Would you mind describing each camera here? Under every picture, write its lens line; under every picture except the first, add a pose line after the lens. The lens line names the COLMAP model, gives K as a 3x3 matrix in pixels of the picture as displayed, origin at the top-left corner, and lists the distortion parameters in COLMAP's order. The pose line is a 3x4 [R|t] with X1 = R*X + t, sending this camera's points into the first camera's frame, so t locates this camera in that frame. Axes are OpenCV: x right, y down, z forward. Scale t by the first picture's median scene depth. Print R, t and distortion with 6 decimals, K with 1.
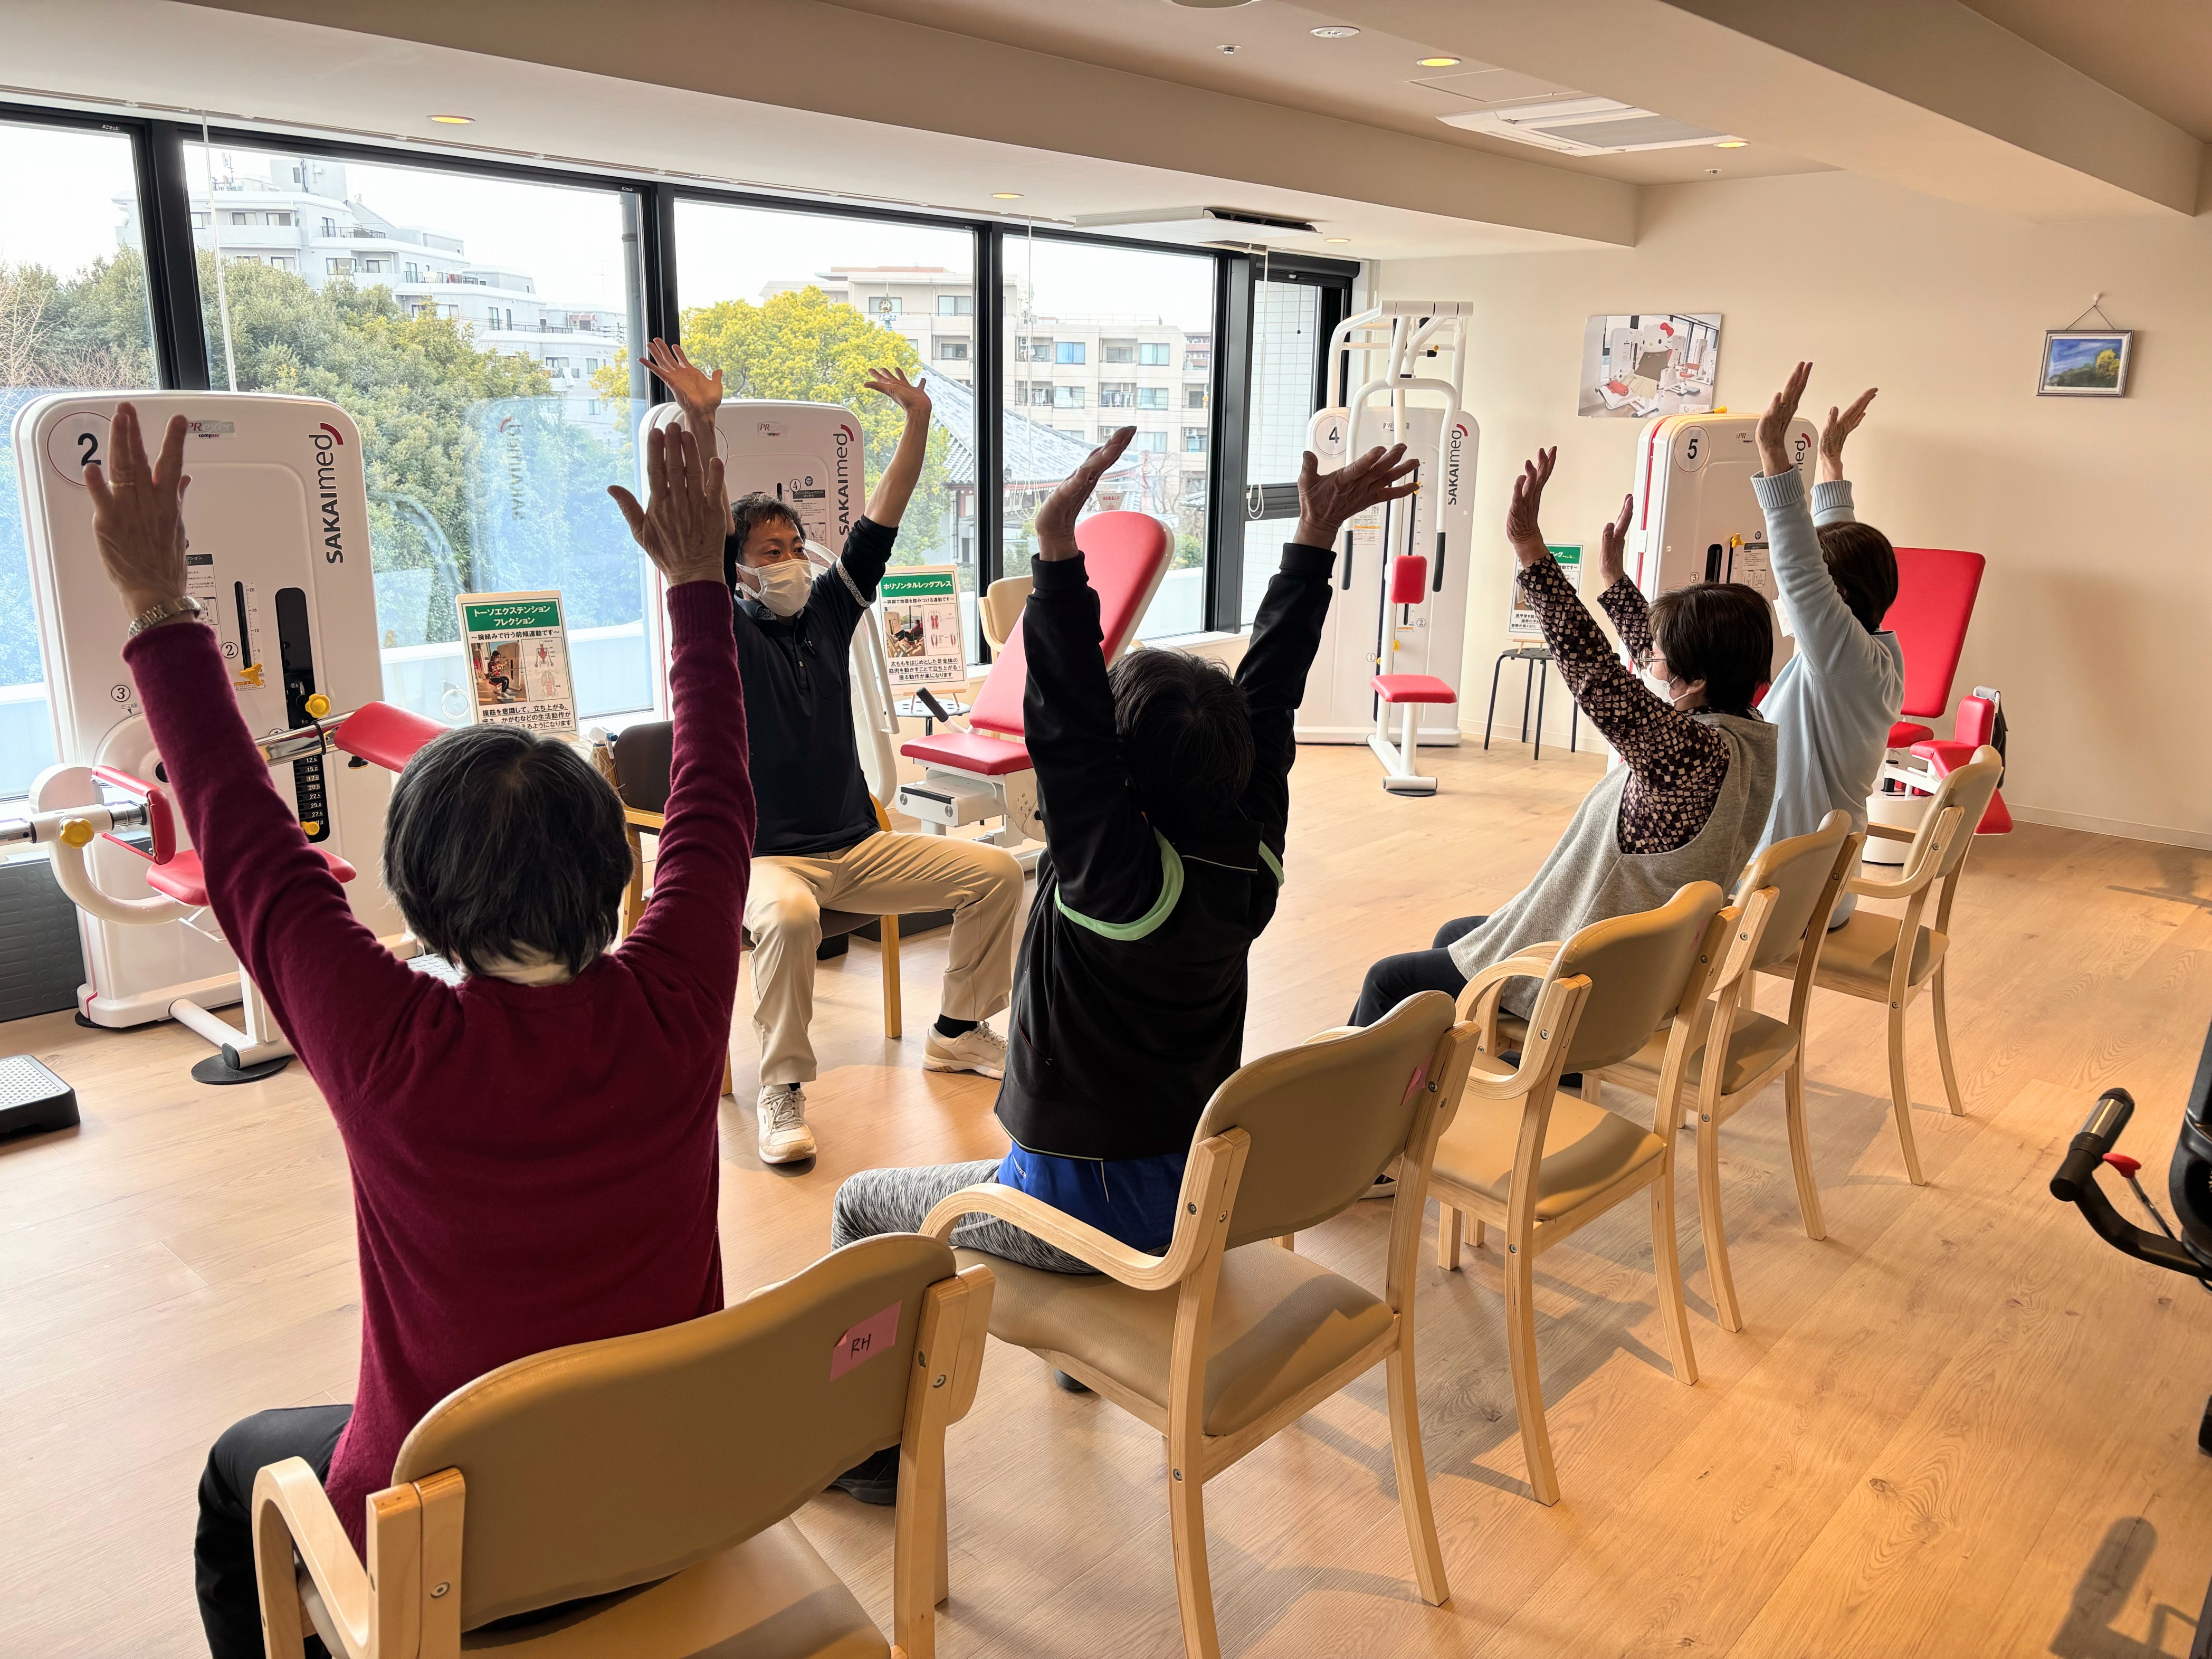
lens RADIAL K [[1650.0, 0, 1130.5], [0, 1650.0, 823.2], [0, 0, 1]] dist [0.003865, 0.004723]
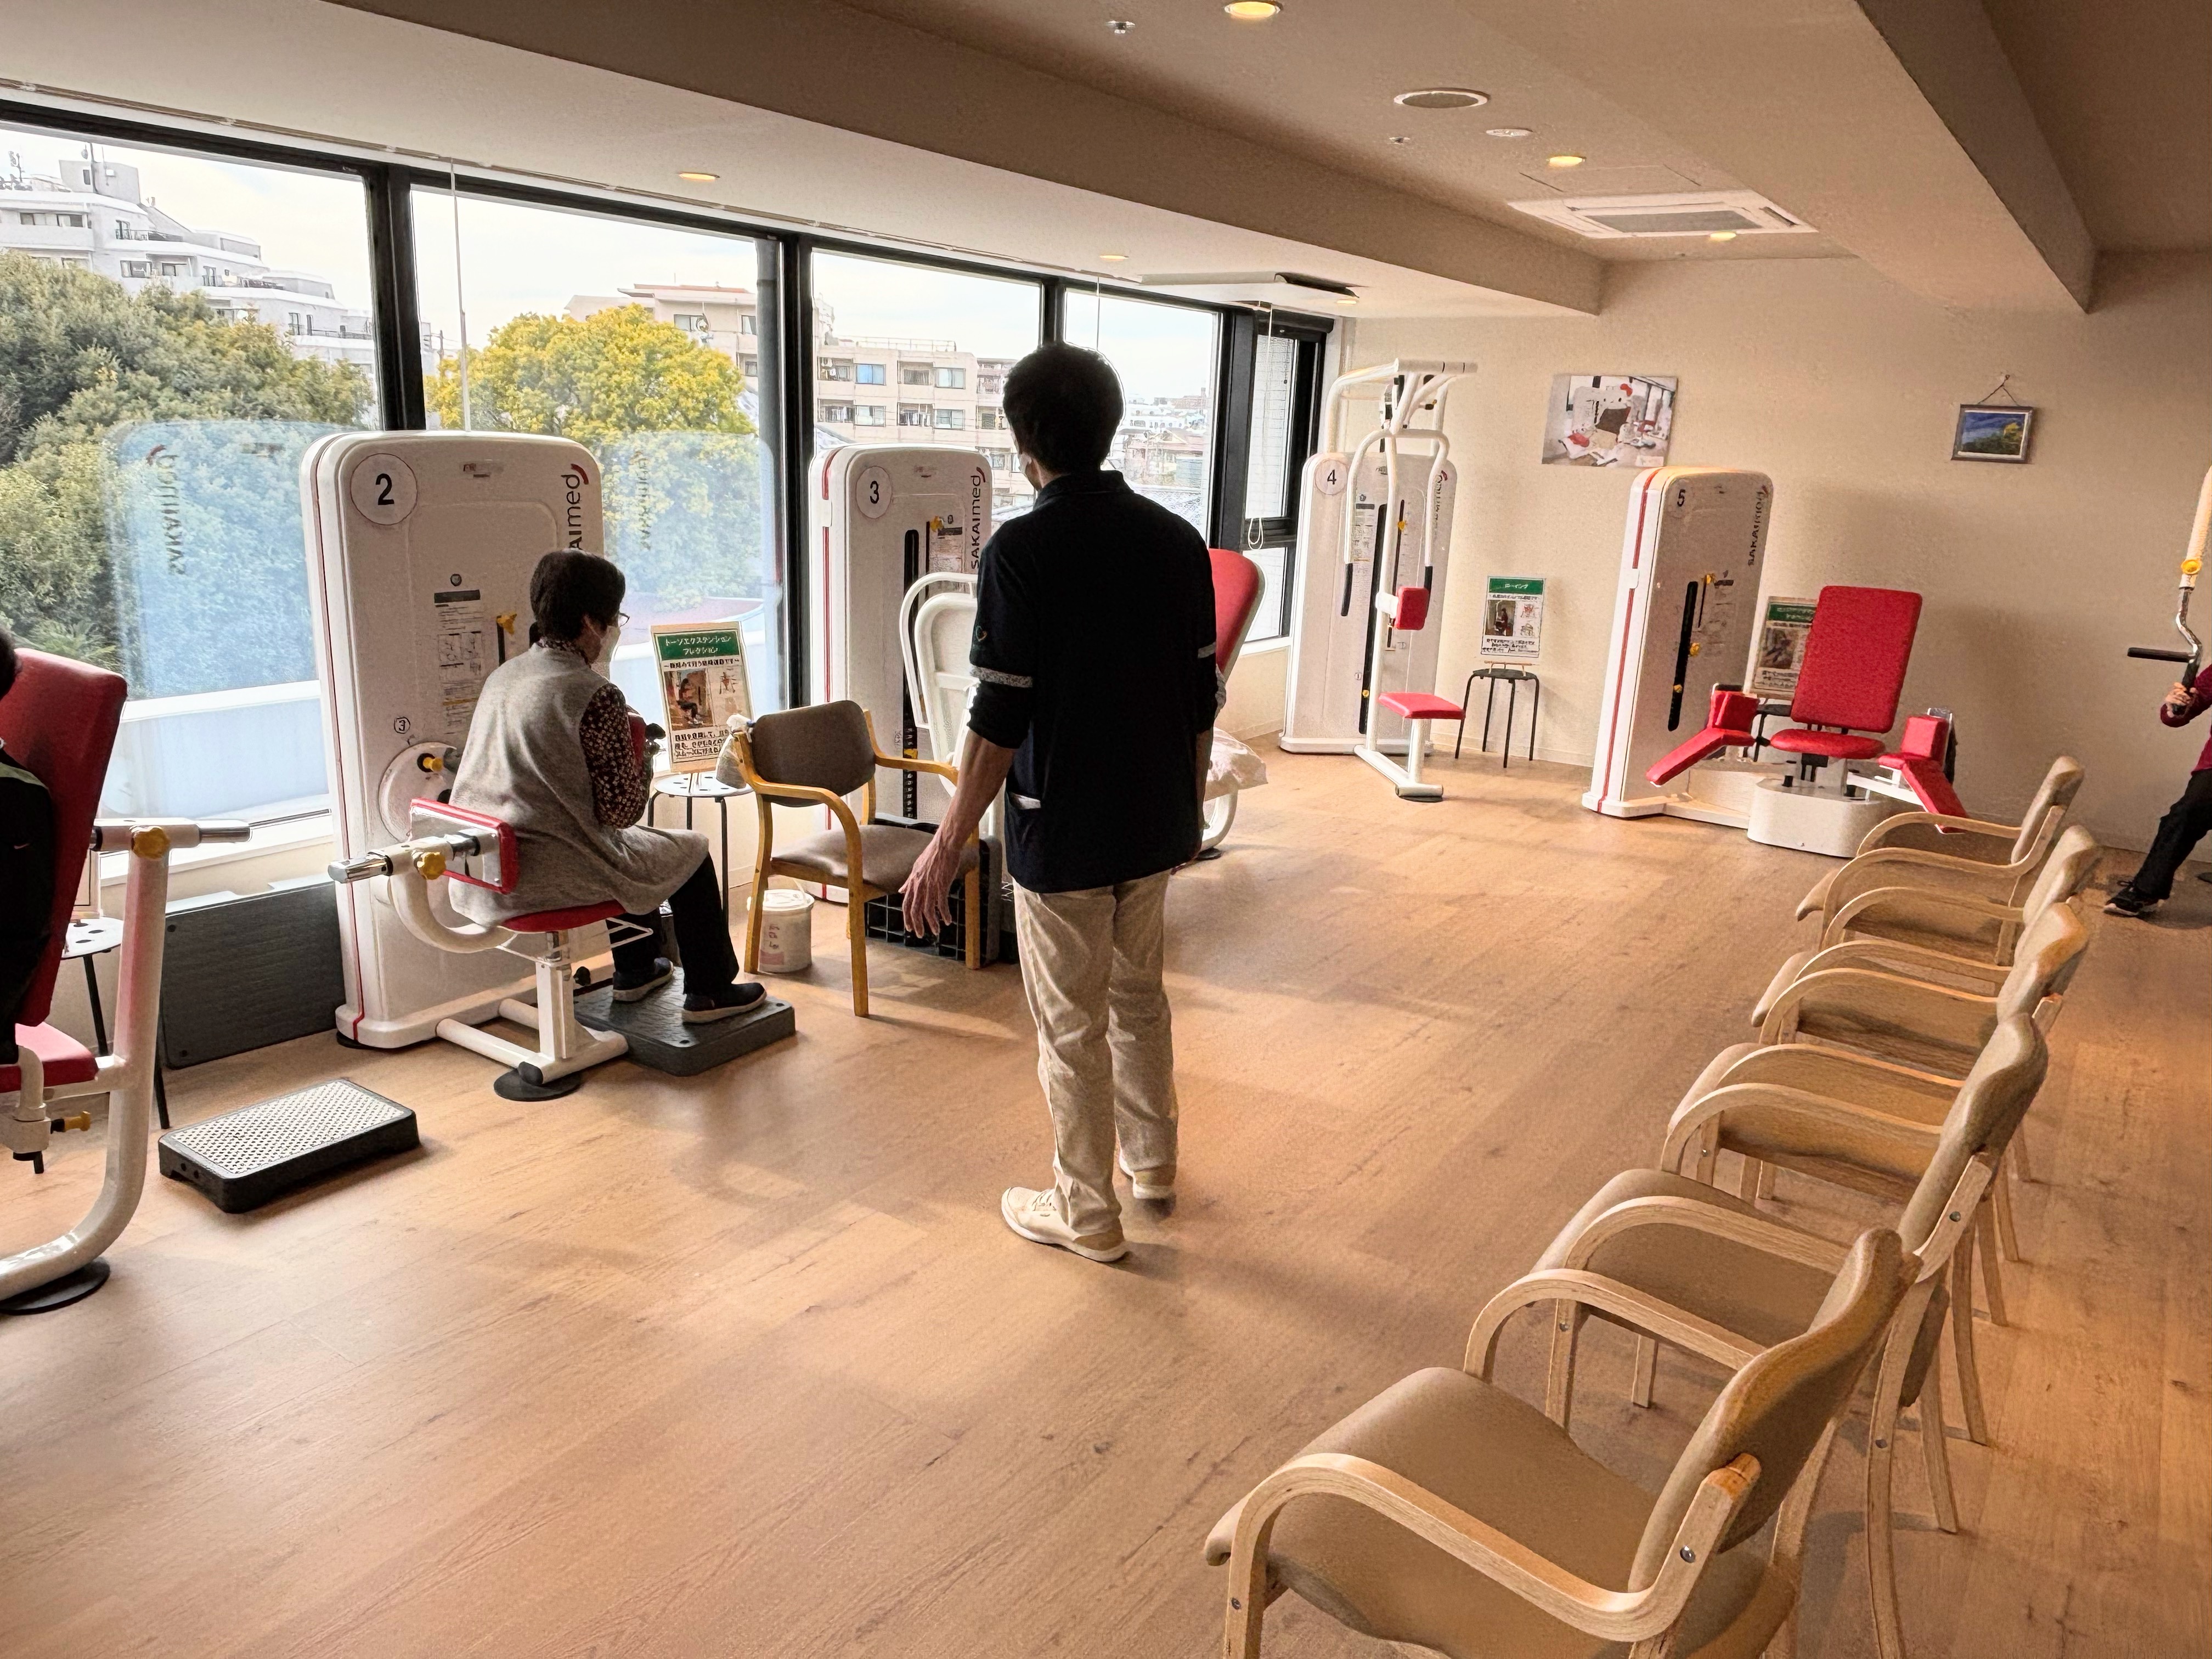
lens RADIAL K [[1517.6, 0, 1106.0], [0, 1517.6, 829.5], [0, 0, 1]] dist [0.043840, -0.073678]
pose [[0.991483, -0.011049, 0.129763, -0.158908], [0.009537, 0.999879, 0.012266, -0.011186], [-0.129883, -0.010924, 0.991469, -0.000831]]
